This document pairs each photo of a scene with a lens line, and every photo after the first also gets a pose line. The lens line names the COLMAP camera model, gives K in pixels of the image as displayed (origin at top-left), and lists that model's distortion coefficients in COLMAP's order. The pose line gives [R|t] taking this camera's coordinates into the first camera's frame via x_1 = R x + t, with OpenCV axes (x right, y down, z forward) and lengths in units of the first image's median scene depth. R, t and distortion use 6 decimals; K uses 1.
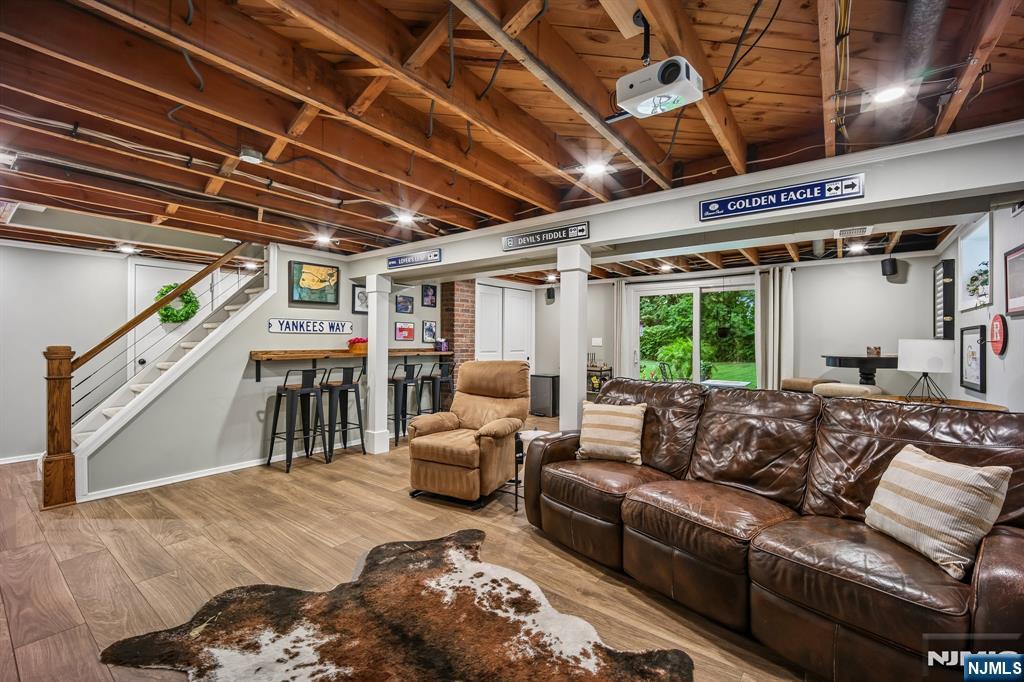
lens RADIAL K [[431.4, 0, 509.9], [0, 431.4, 341.8], [0, 0, 1]] dist [-0.009232, -0.001681]
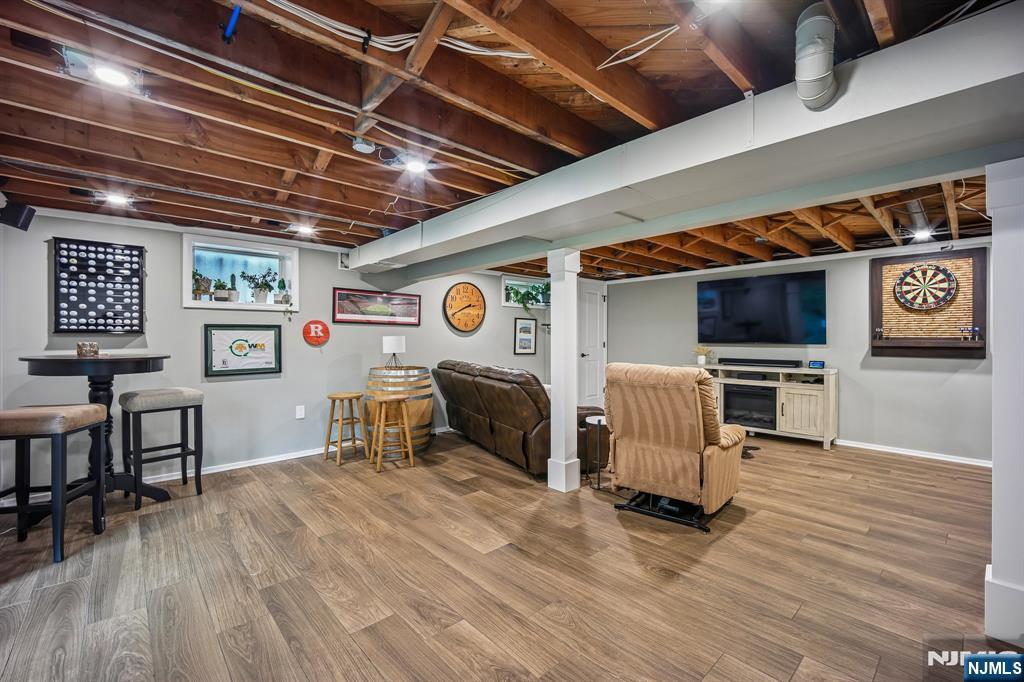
lens RADIAL K [[431.4, 0, 509.9], [0, 431.4, 339.0], [0, 0, 1]] dist [-0.009232, -0.001681]
pose [[-0.983018, -0.005454, 0.183428, 0.123653], [-0.004599, 0.999977, 0.005083, -0.003447], [-0.183452, 0.004153, -0.983020, 3.165974]]
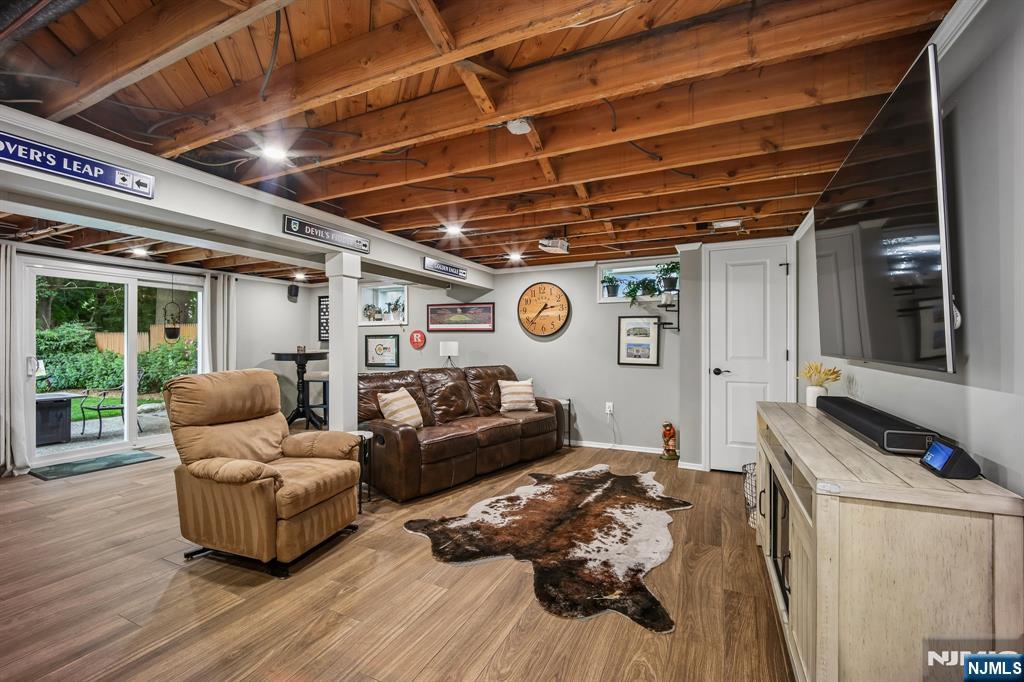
lens RADIAL K [[431.4, 0, 512.1], [0, 431.4, 344.6], [0, 0, 1]] dist [-0.009232, -0.001681]
pose [[-0.209088, -0.008728, 0.977858, -1.485655], [0.002793, 0.999951, 0.009522, -0.010341], [-0.977893, 0.004722, -0.209053, 1.241316]]
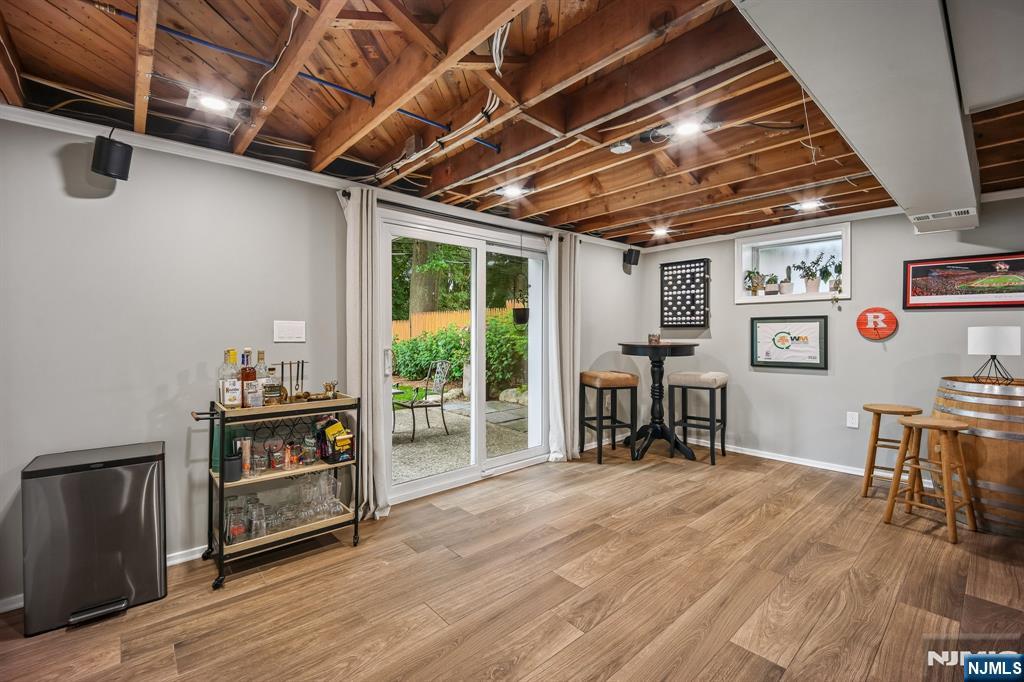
lens RADIAL K [[431.4, 0, 514.5], [0, 431.4, 337.0], [0, 0, 1]] dist [-0.009232, -0.001681]
pose [[0.186283, -0.019720, 0.982298, -0.429047], [0.005849, 0.999803, 0.018962, -0.006605], [-0.982479, 0.002213, 0.186362, 2.322465]]
